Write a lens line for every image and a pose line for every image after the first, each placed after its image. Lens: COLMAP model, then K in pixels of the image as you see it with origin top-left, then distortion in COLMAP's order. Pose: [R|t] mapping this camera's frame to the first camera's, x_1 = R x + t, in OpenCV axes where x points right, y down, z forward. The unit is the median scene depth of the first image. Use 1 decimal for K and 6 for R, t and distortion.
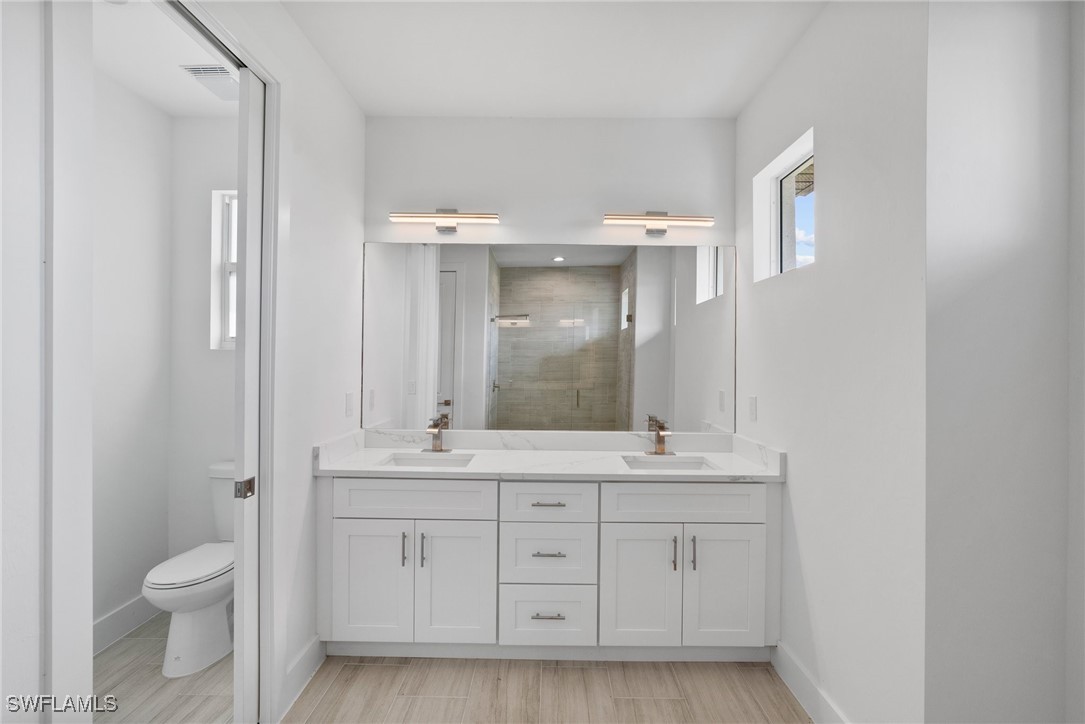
lens RADIAL K [[478.2, 0, 542.8], [0, 478.2, 360.2], [0, 0, 1]] dist [-0.011950, 0.003127]
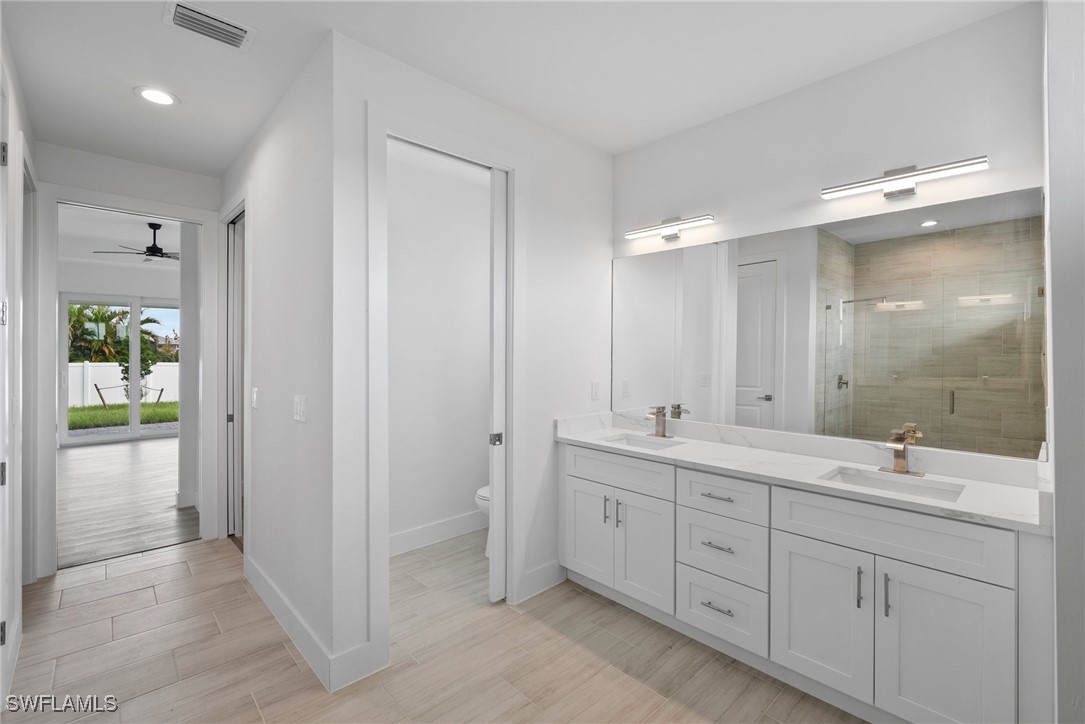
lens RADIAL K [[478.2, 0, 550.5], [0, 478.2, 347.6], [0, 0, 1]] dist [-0.011950, 0.003127]
pose [[0.701032, -0.013346, -0.713005, 0.456884], [0.006423, 0.999902, -0.012401, -0.005643], [0.713101, 0.004114, 0.701050, 0.031067]]
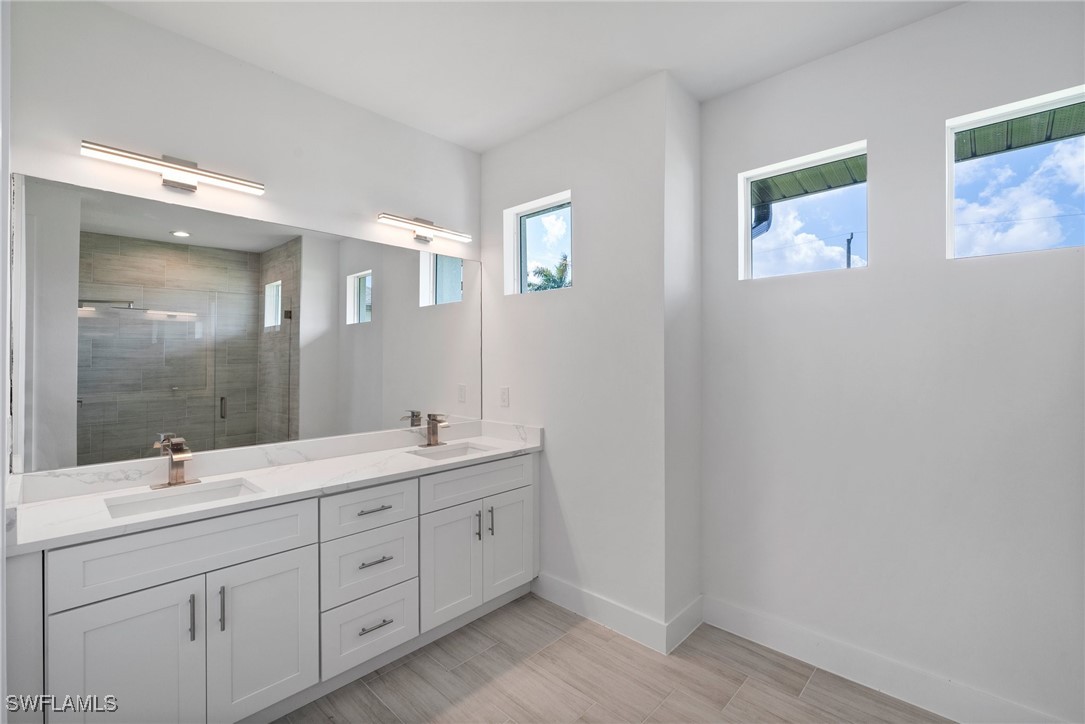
lens RADIAL K [[478.2, 0, 542.8], [0, 478.2, 364.3], [0, 0, 1]] dist [-0.011950, 0.003127]
pose [[0.679379, -0.017458, 0.733579, -0.422518], [0.012317, 0.999847, 0.012387, 0.001463], [-0.733684, 0.000620, 0.679491, 0.092702]]
